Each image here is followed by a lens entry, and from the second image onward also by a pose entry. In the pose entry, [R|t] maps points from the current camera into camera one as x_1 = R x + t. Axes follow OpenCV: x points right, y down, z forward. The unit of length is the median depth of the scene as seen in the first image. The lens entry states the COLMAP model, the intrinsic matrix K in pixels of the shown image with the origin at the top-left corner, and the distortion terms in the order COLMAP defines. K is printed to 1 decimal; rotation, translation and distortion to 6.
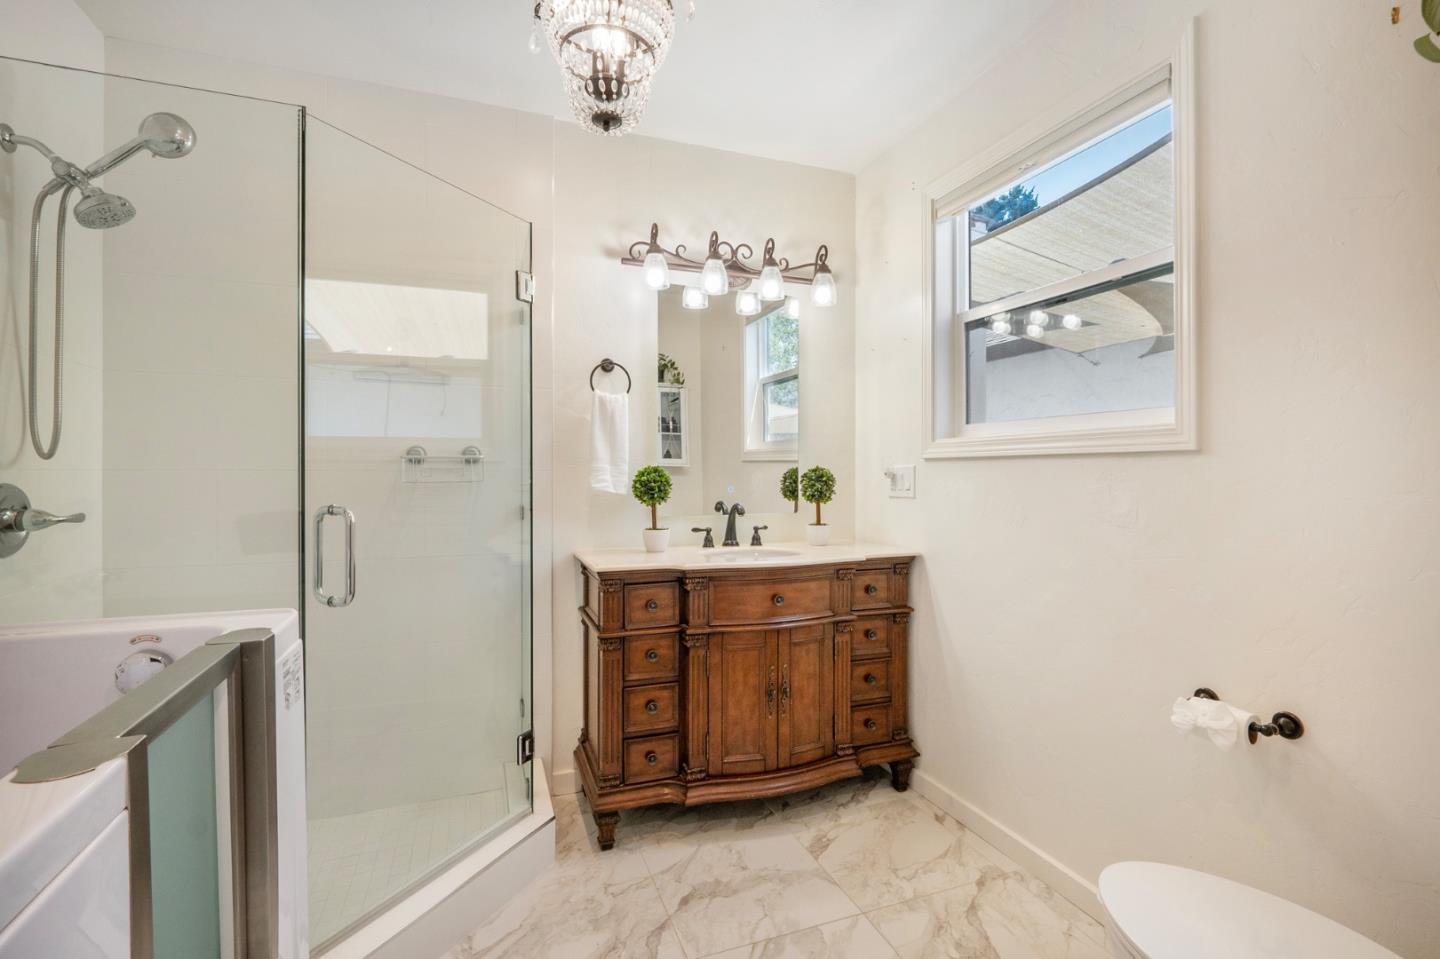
lens RADIAL K [[663.5, 0, 722.9], [0, 663.5, 477.4], [0, 0, 1]] dist [-0.001670, 0.000827]
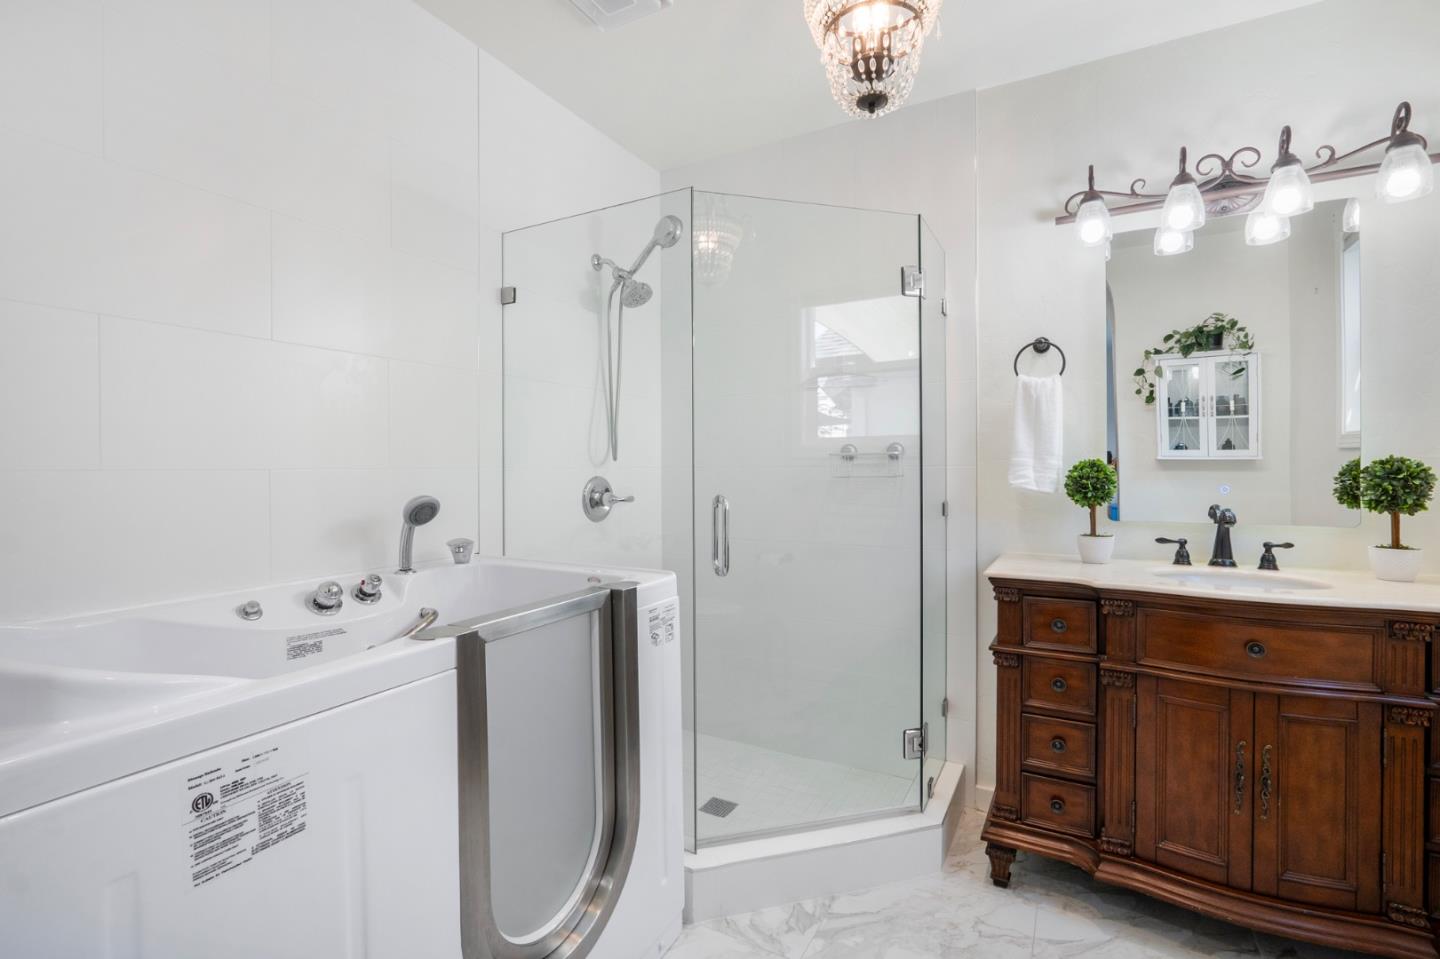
lens RADIAL K [[663.5, 0, 723.0], [0, 663.5, 477.0], [0, 0, 1]] dist [-0.001670, 0.000827]
pose [[0.653277, 0.006130, -0.757094, 0.239130], [-0.001256, 0.999975, 0.007013, -0.000229], [0.757118, -0.003630, 0.653268, 0.119917]]
